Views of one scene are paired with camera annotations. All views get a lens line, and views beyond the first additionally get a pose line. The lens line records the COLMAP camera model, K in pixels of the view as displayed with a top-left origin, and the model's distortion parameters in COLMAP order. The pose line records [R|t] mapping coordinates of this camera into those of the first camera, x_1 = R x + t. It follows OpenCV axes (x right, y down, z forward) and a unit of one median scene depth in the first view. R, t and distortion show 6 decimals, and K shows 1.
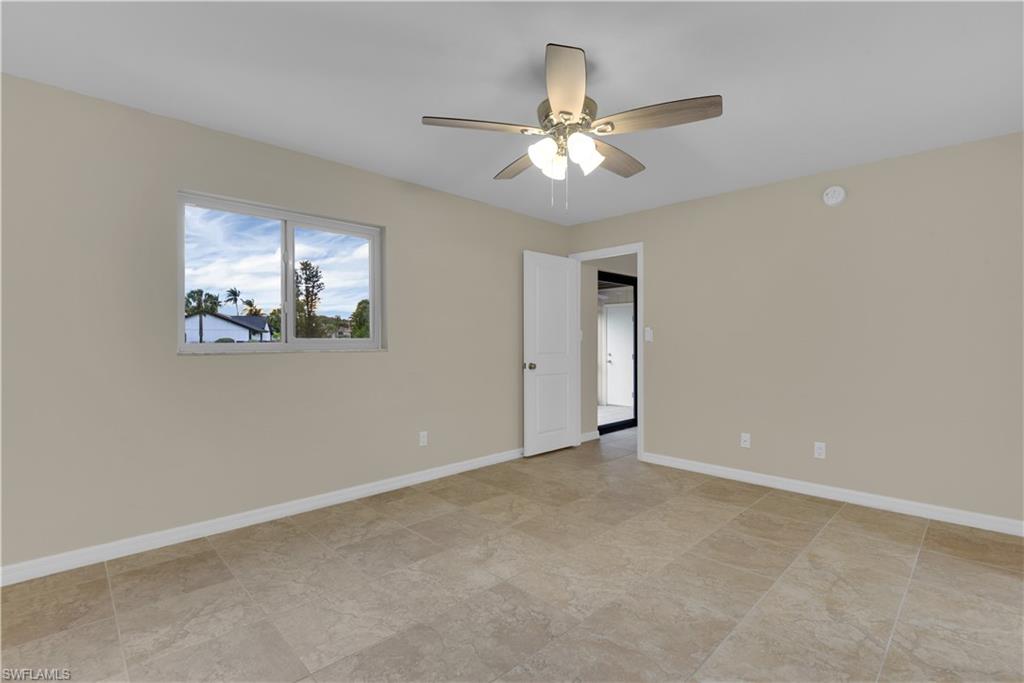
lens RADIAL K [[467.7, 0, 514.4], [0, 467.7, 342.0], [0, 0, 1]] dist [0.018009, -0.020554]
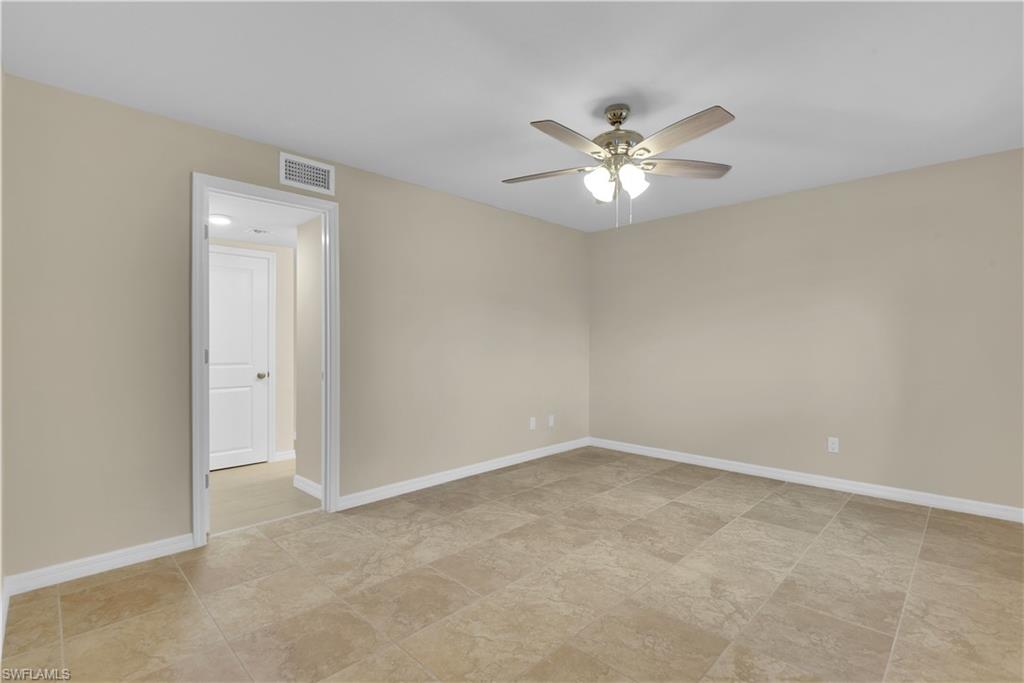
lens RADIAL K [[474.5, 0, 512.0], [0, 474.5, 341.5], [0, 0, 1]] dist [0.007904, -0.010402]
pose [[-0.999904, 0.000269, -0.013851, 0.362996], [0.000327, 0.999991, -0.004137, -0.002049], [0.013850, -0.004141, -0.999896, 2.035113]]
